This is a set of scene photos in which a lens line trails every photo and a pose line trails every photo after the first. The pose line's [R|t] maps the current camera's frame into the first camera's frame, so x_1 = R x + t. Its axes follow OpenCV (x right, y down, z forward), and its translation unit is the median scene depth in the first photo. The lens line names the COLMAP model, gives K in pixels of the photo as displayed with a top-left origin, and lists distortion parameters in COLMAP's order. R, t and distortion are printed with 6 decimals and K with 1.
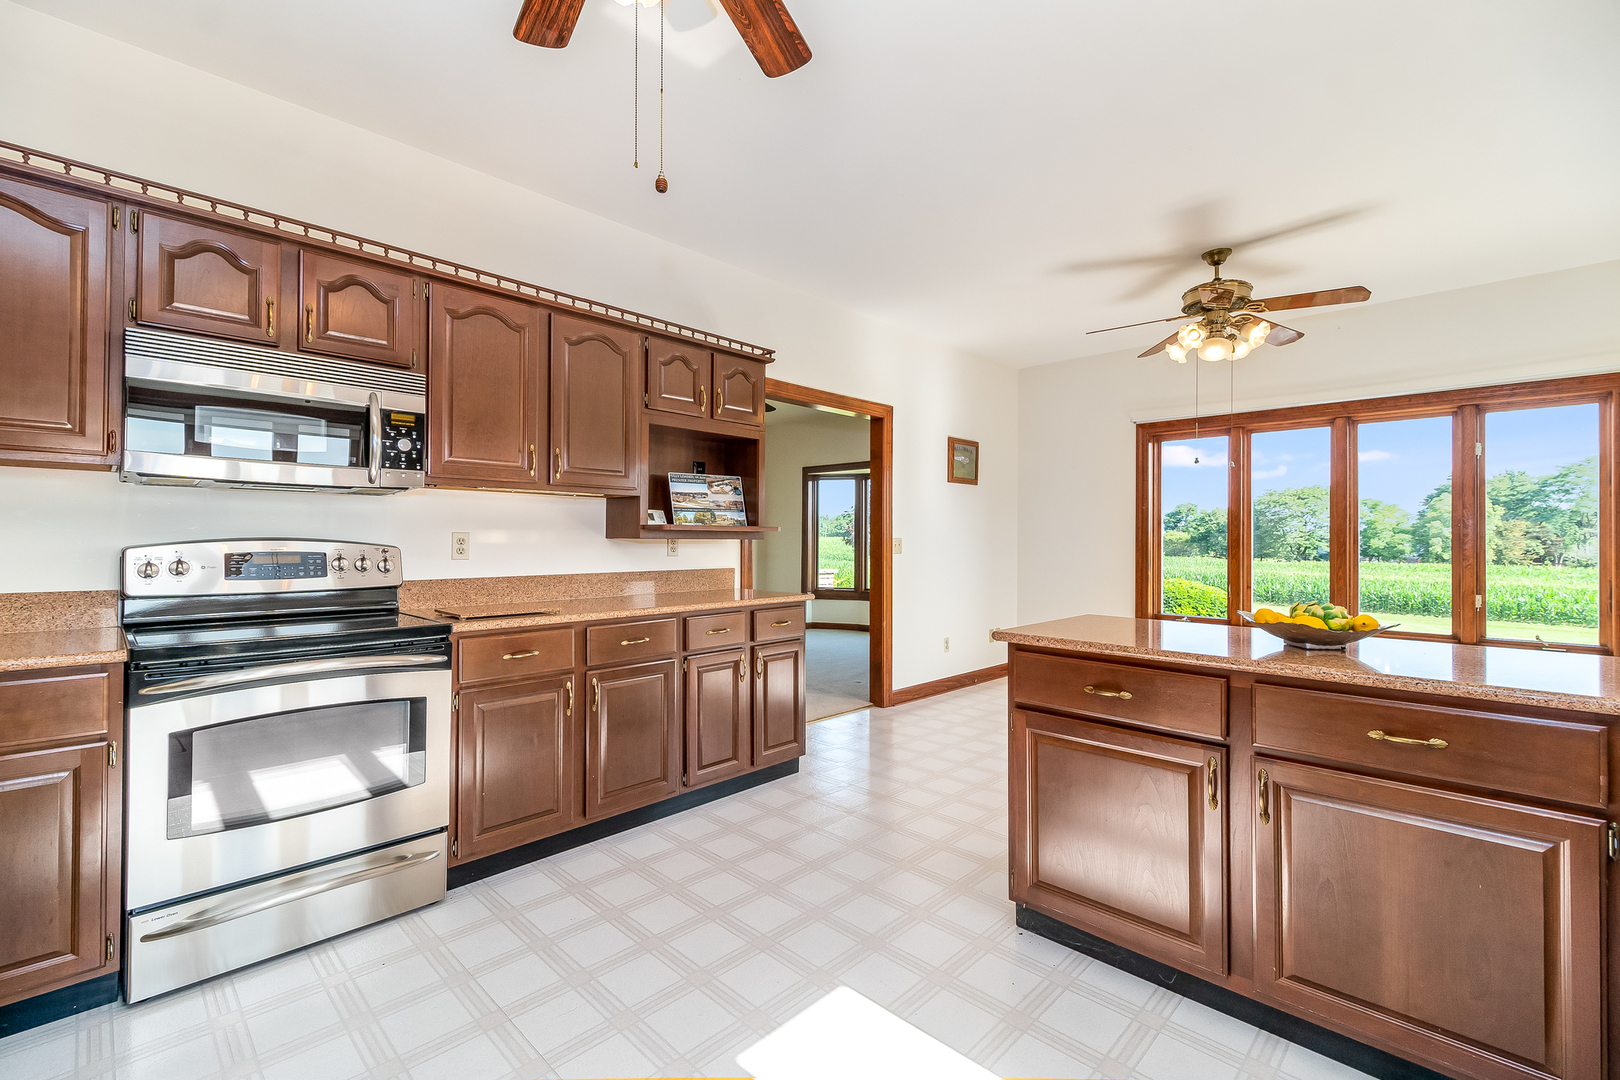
lens RADIAL K [[703.0, 0, 802.9], [0, 703.0, 537.6], [0, 0, 1]] dist [0.020711, -0.000335]
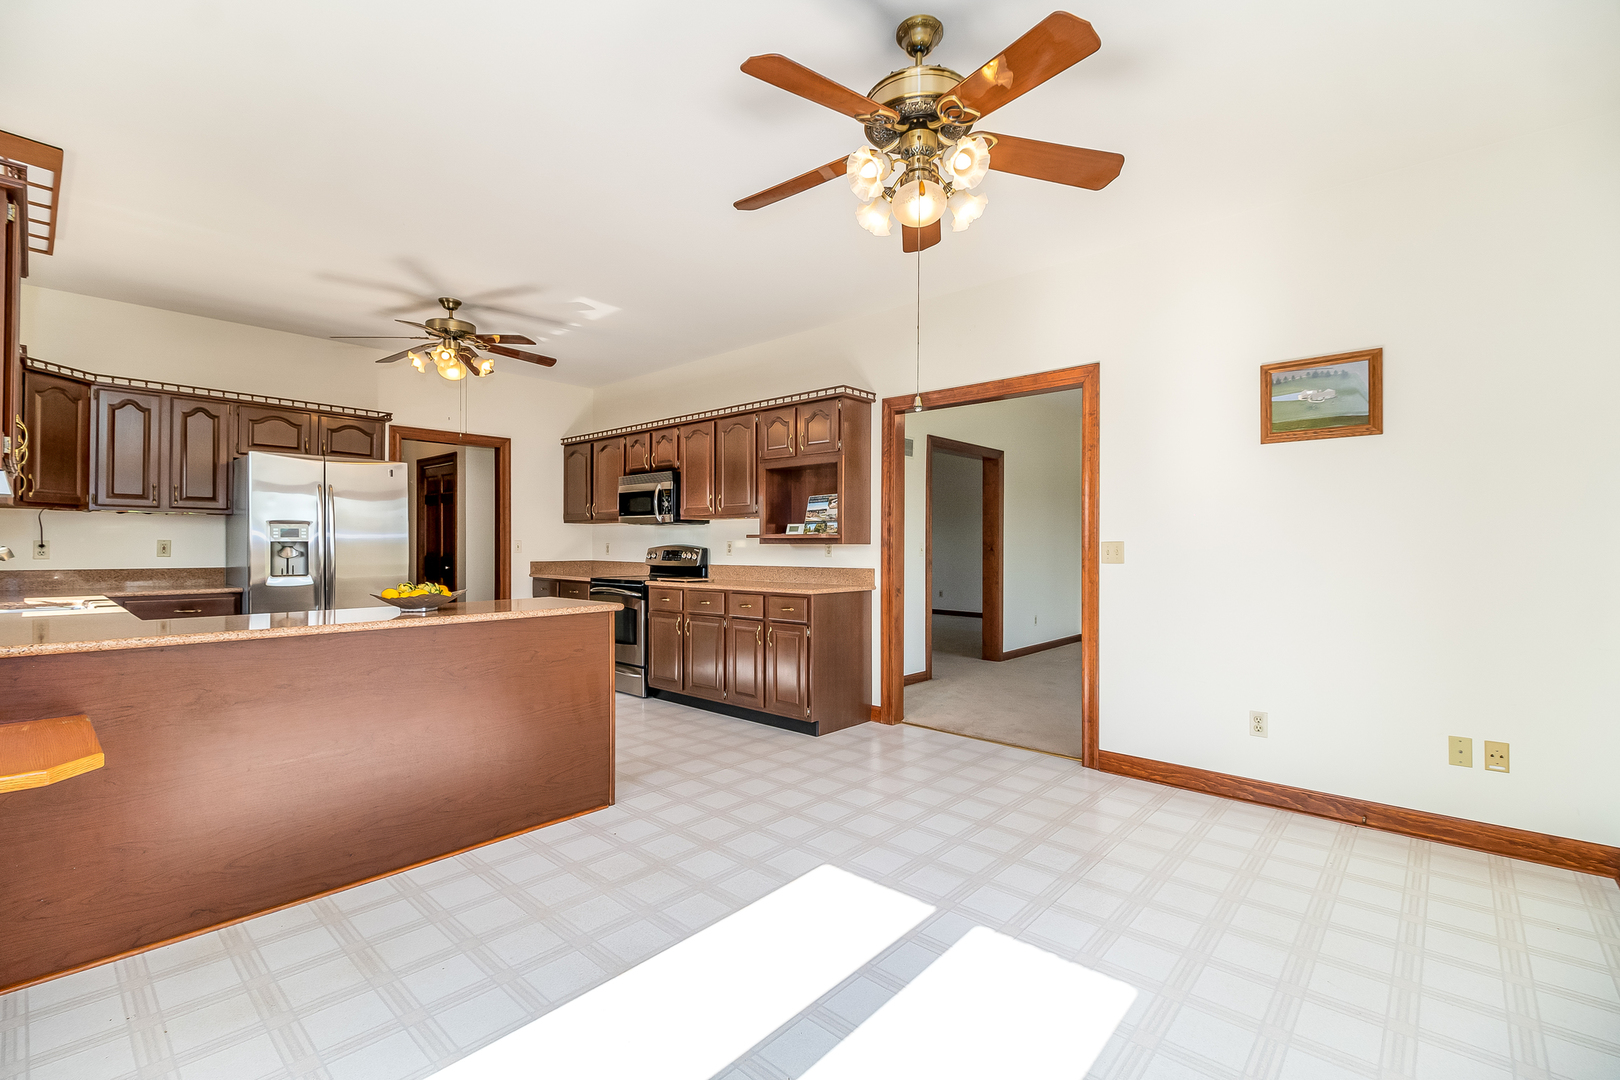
lens RADIAL K [[703.0, 0, 805.7], [0, 703.0, 542.3], [0, 0, 1]] dist [0.020711, -0.000335]
pose [[0.047834, -0.010435, -0.998801, 1.185532], [-0.000840, 0.999945, -0.010487, 0.012974], [0.998855, 0.001341, 0.047823, 0.916673]]
